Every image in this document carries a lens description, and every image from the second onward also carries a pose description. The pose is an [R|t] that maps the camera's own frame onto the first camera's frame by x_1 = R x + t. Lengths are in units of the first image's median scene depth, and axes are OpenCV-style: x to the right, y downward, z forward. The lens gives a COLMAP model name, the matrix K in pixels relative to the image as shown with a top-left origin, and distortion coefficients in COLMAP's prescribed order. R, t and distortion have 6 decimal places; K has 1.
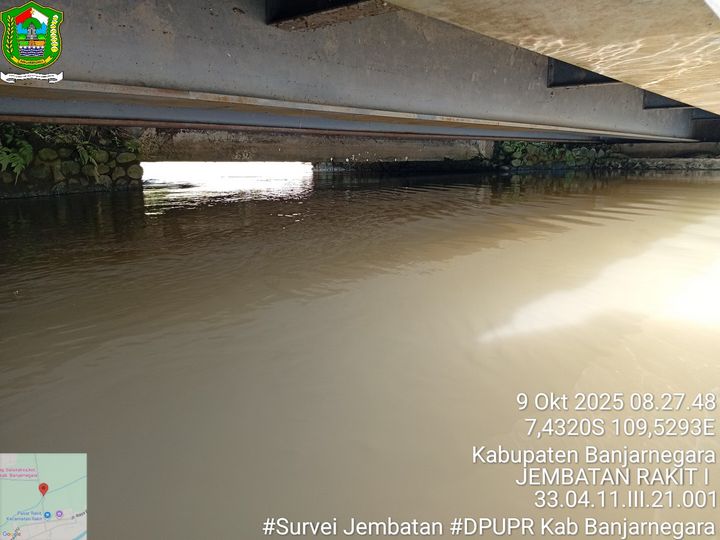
lens RADIAL K [[559.0, 0, 360.8], [0, 559.0, 283.3], [0, 0, 1]] dist [0.064732, -0.141886]
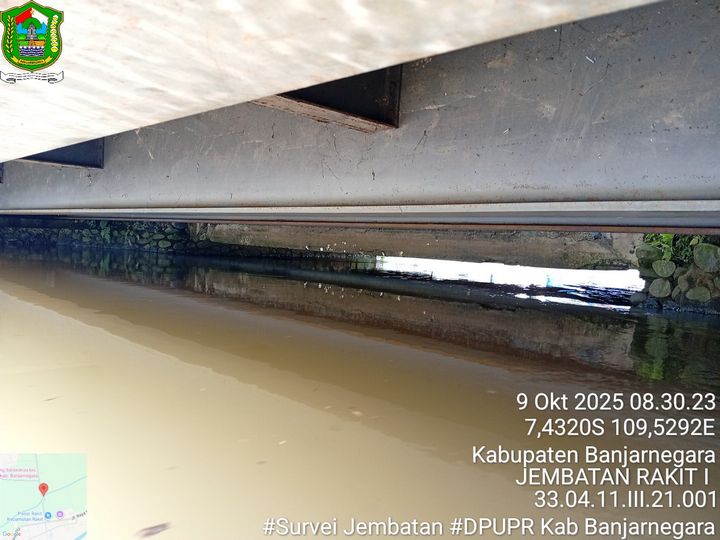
lens RADIAL K [[559.0, 0, 360.1], [0, 559.0, 275.6], [0, 0, 1]] dist [0.064732, -0.141886]
pose [[-0.054701, 0.065730, -0.996337, 1.049841], [-0.265546, 0.960940, 0.077974, -0.299795], [0.962545, 0.268838, -0.035110, 1.236079]]
